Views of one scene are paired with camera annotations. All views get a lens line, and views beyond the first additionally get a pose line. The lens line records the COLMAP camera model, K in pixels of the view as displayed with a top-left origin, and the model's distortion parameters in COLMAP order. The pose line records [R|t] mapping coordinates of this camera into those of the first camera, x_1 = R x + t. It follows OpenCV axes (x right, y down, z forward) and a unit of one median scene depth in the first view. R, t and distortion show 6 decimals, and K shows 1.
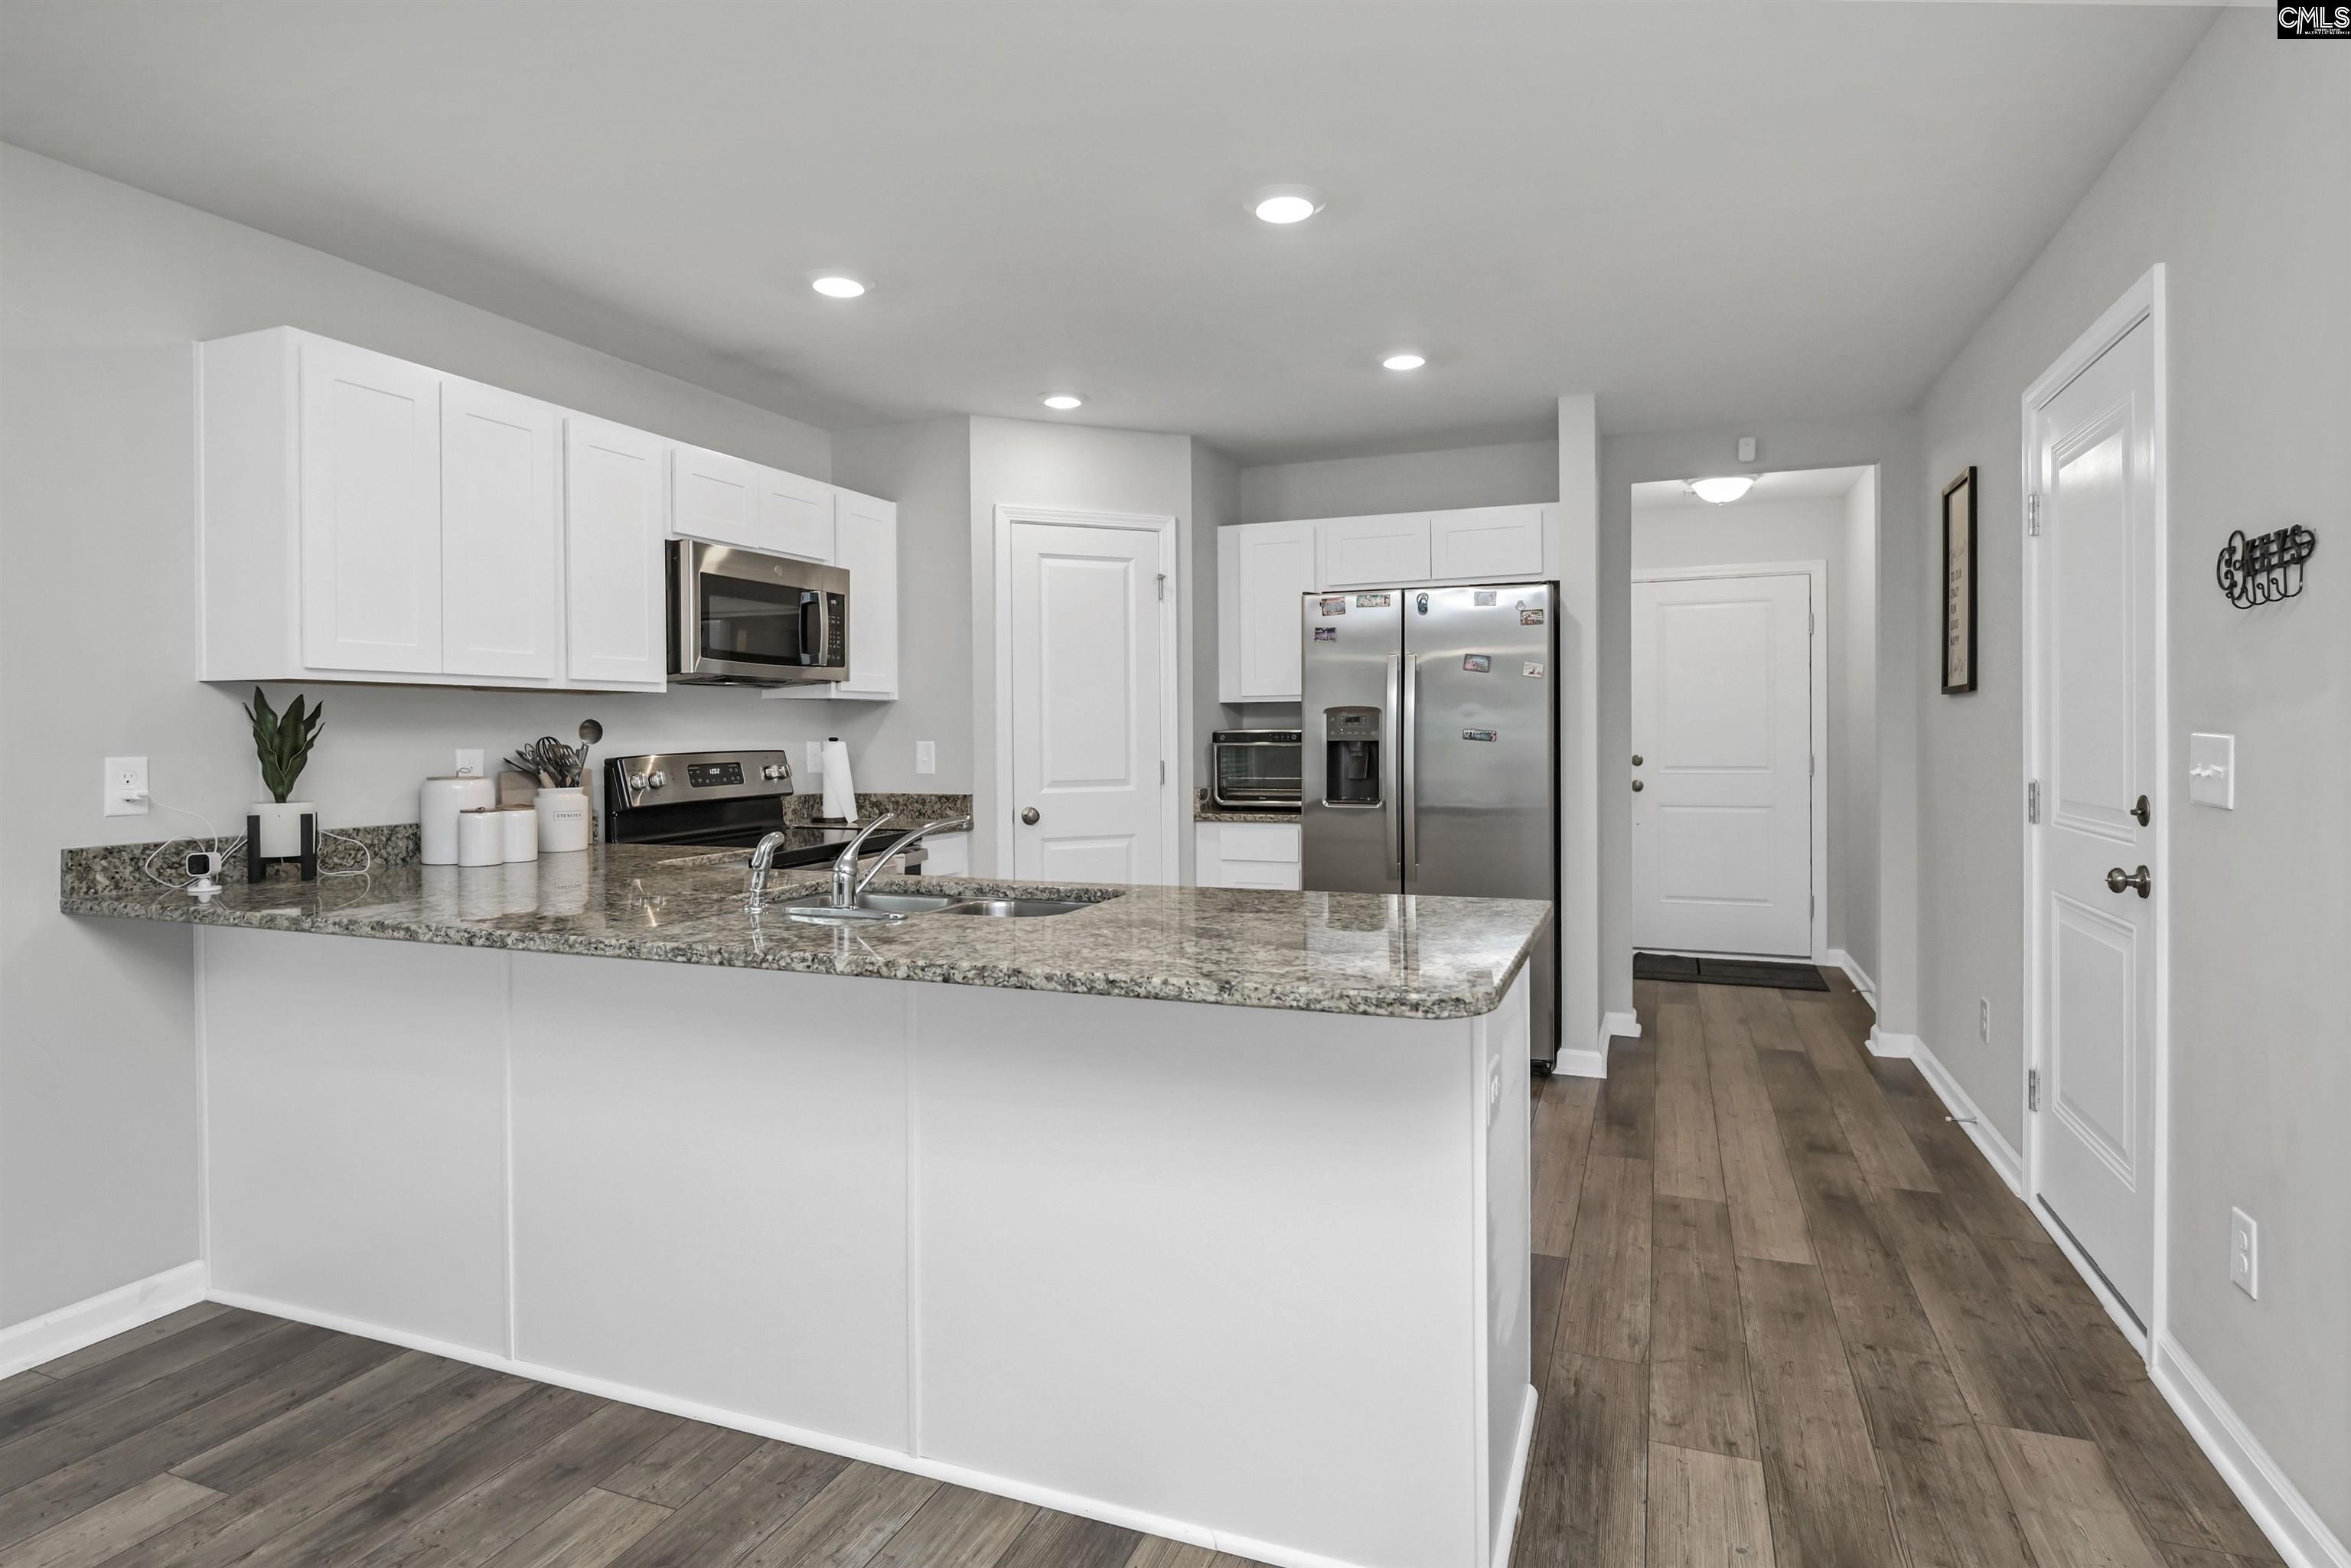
lens RADIAL K [[1238.1, 0, 1185.2], [0, 1238.1, 735.5], [0, 0, 1]] dist [0.004341, -0.005985]
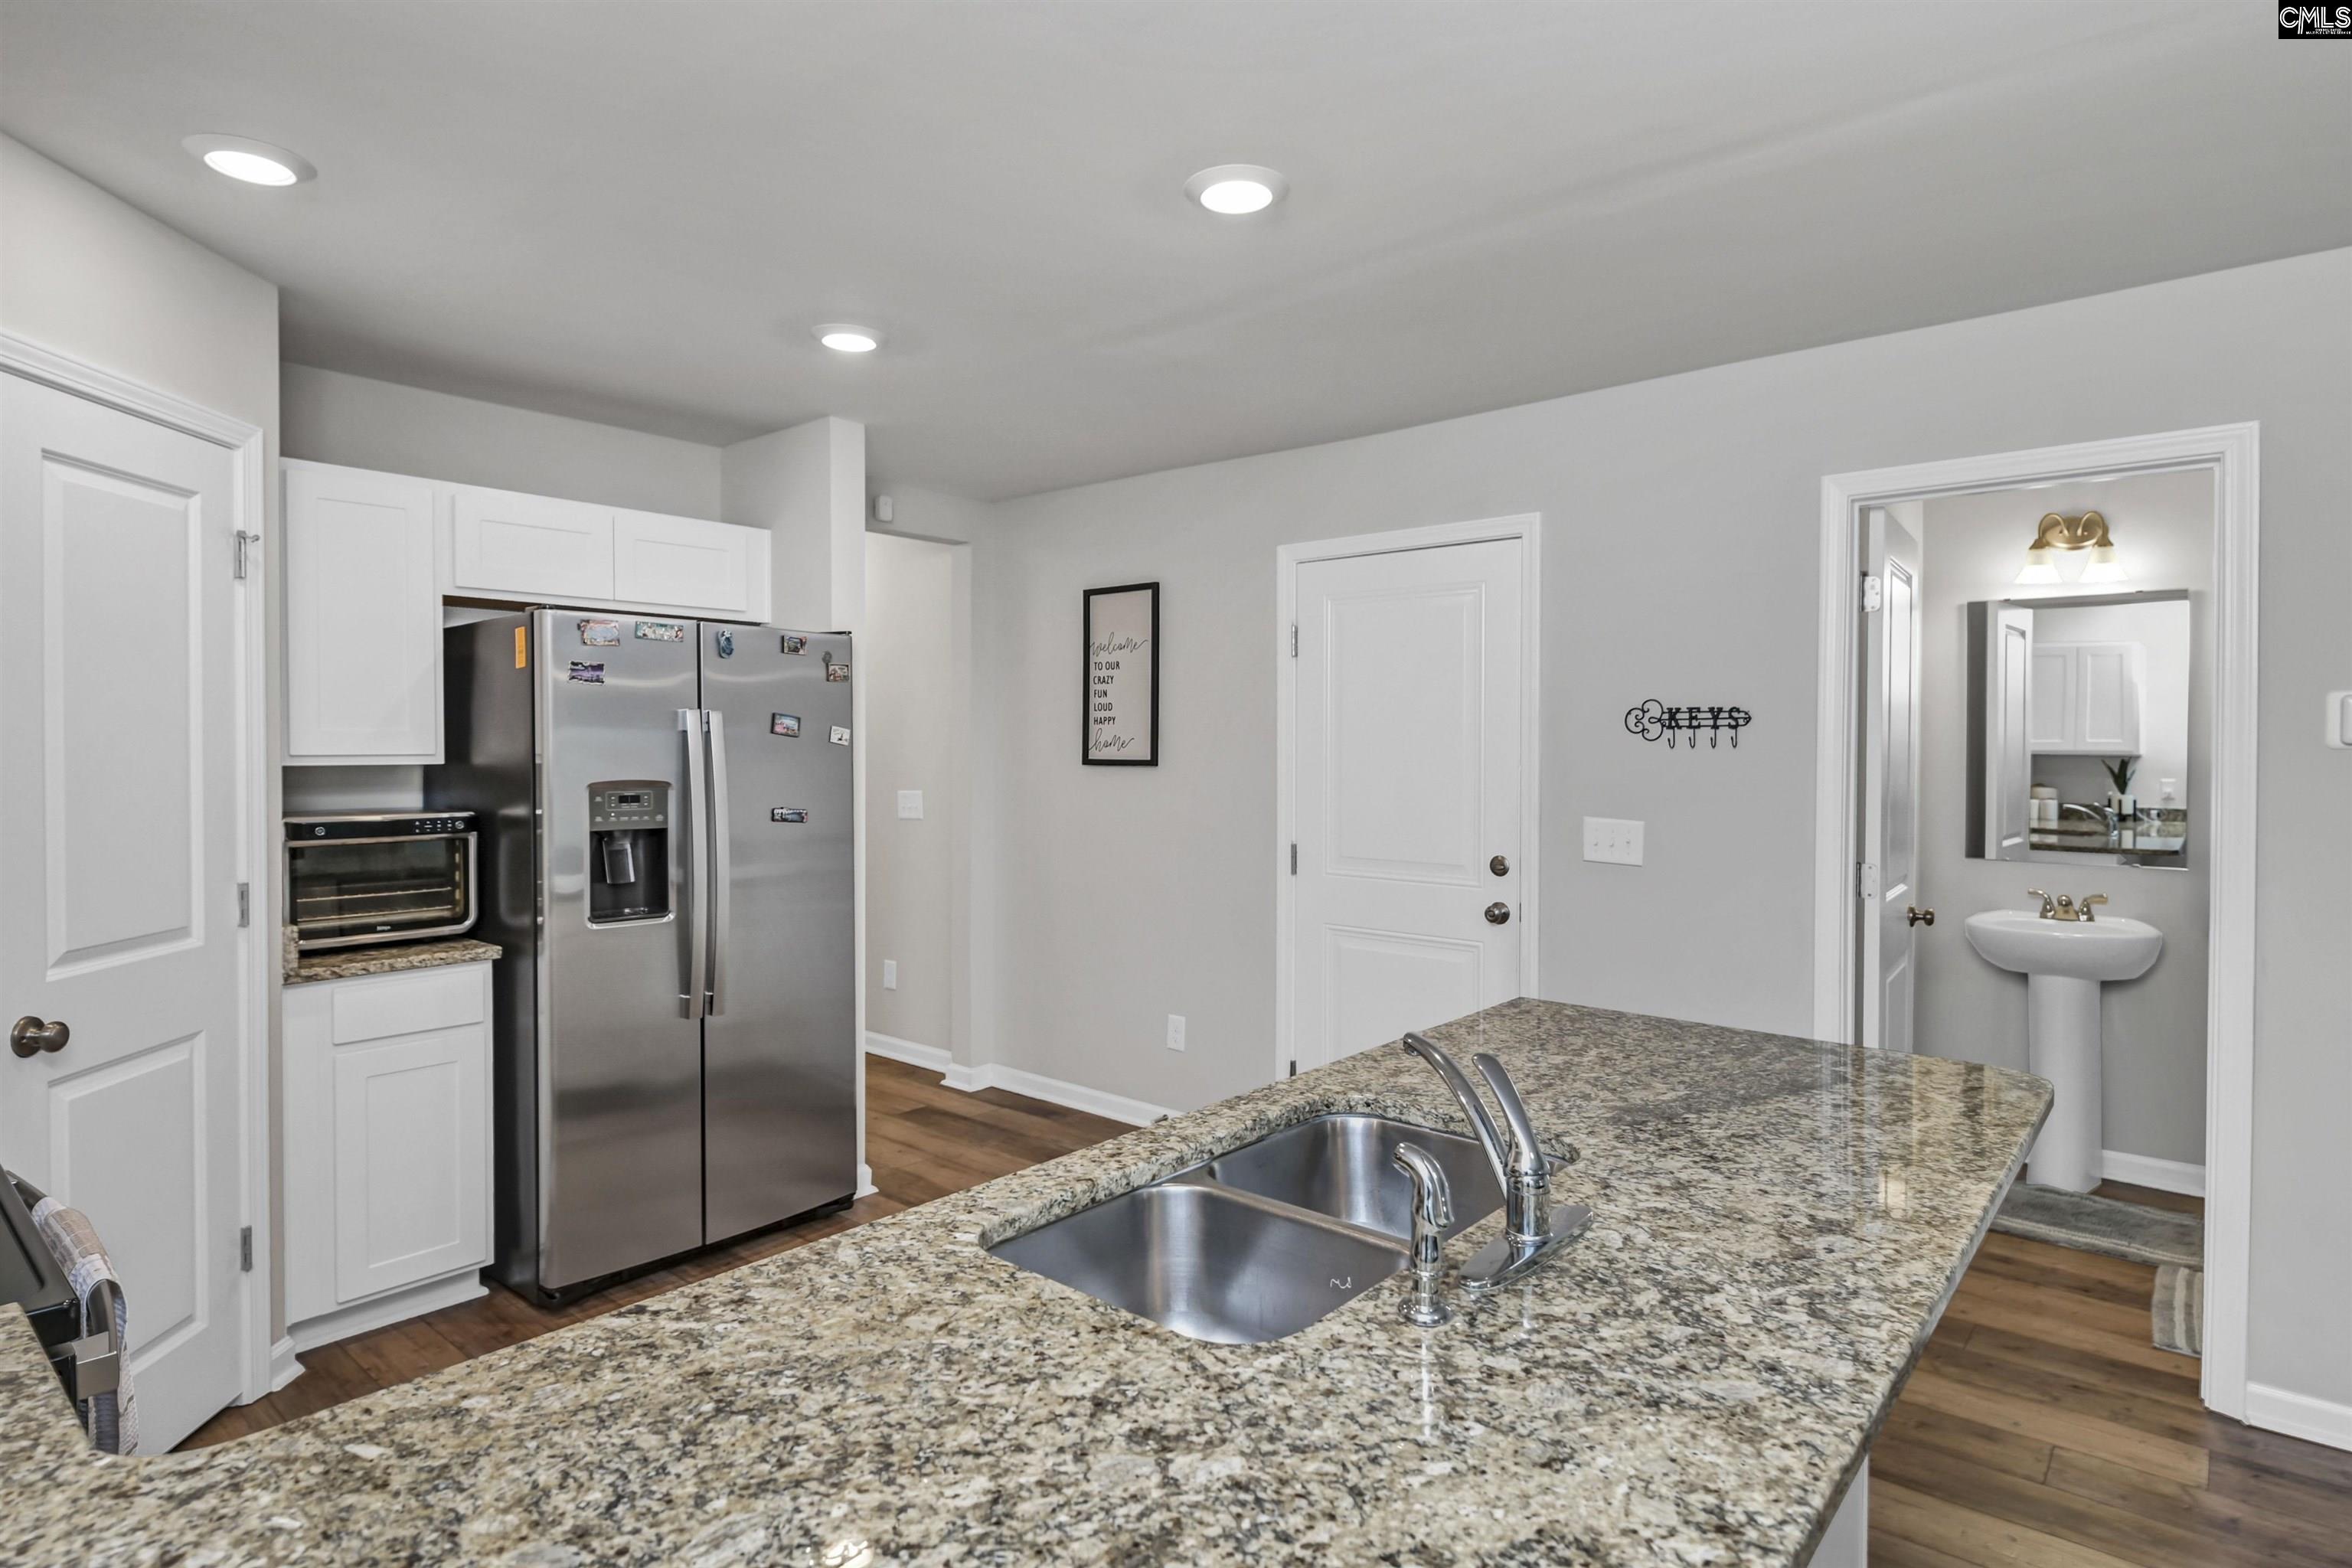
lens RADIAL K [[1238.7, 0, 1213.9], [0, 1238.7, 736.2], [0, 0, 1]] dist [0.004341, -0.005985]
pose [[0.313696, 0.015452, 0.949398, -0.434177], [-0.005582, 0.999880, -0.014429, -0.040797], [-0.949507, -0.000773, 0.313744, 0.480612]]
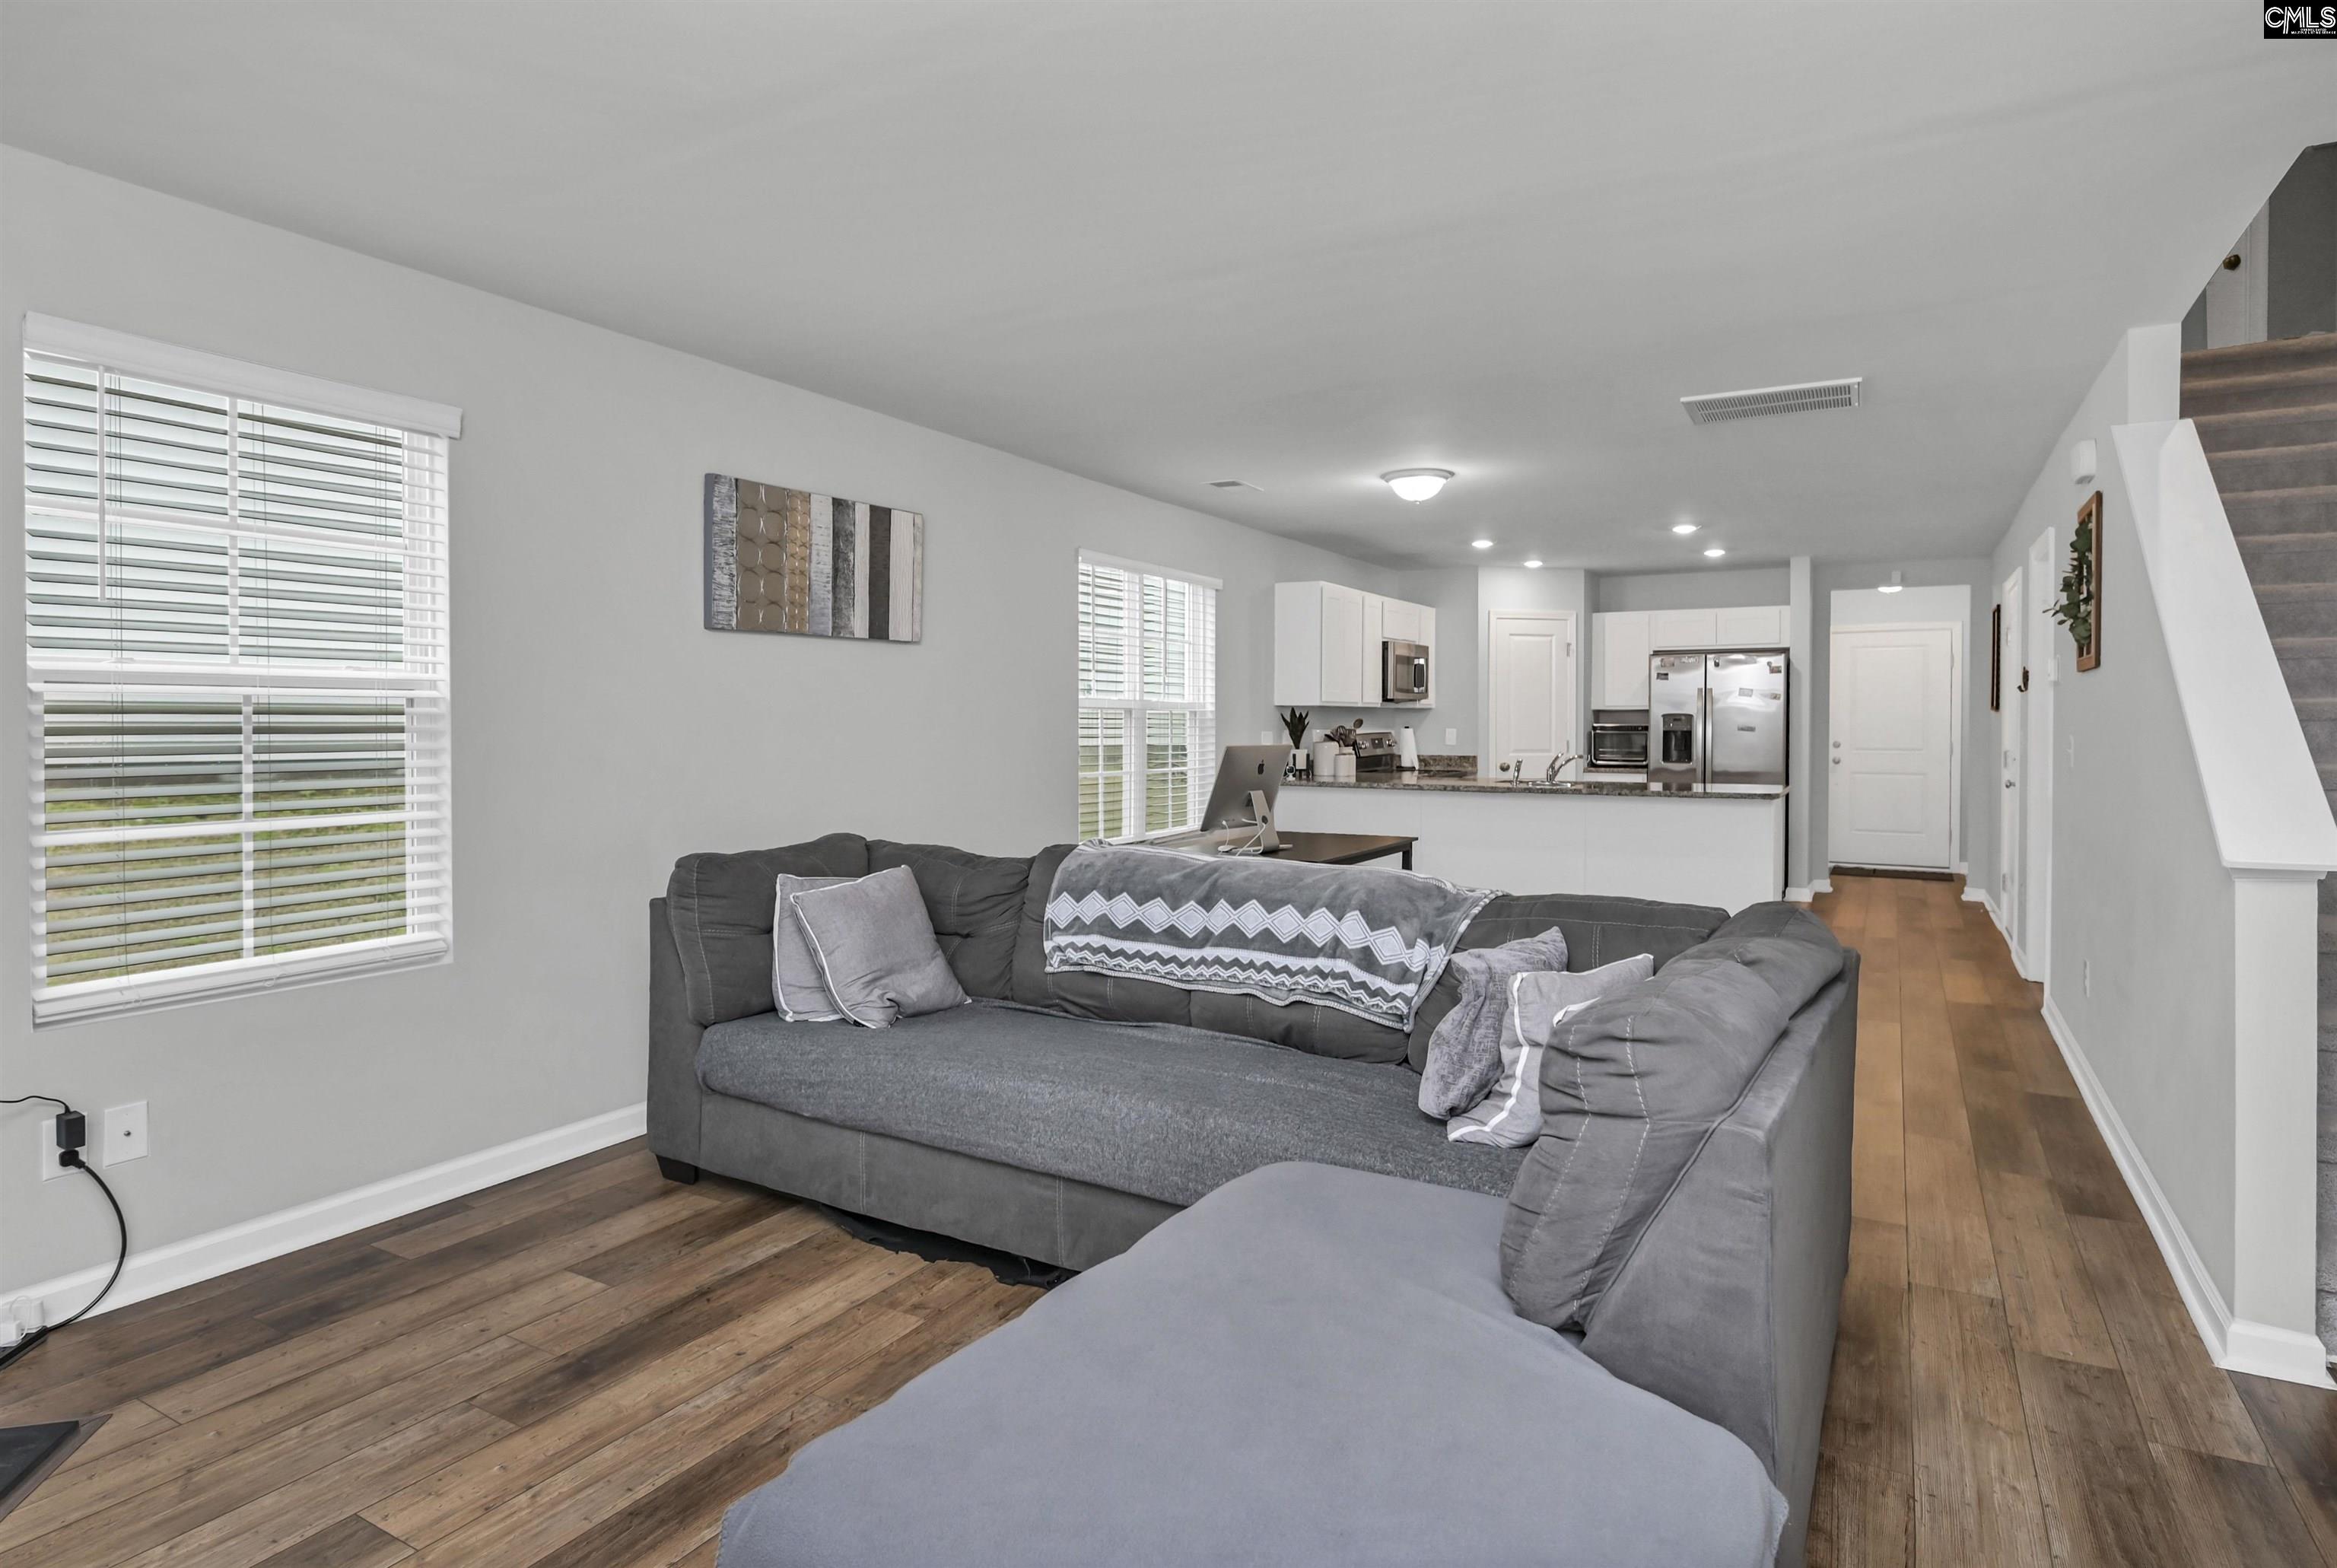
lens RADIAL K [[1230.9, 0, 1180.6], [0, 1230.9, 735.2], [0, 0, 1]] dist [0.004341, -0.005985]
pose [[0.988073, 0.011412, -0.153560, -0.354836], [-0.010027, 0.999902, 0.009790, -0.000471], [0.153656, -0.008133, 0.988091, -1.089552]]
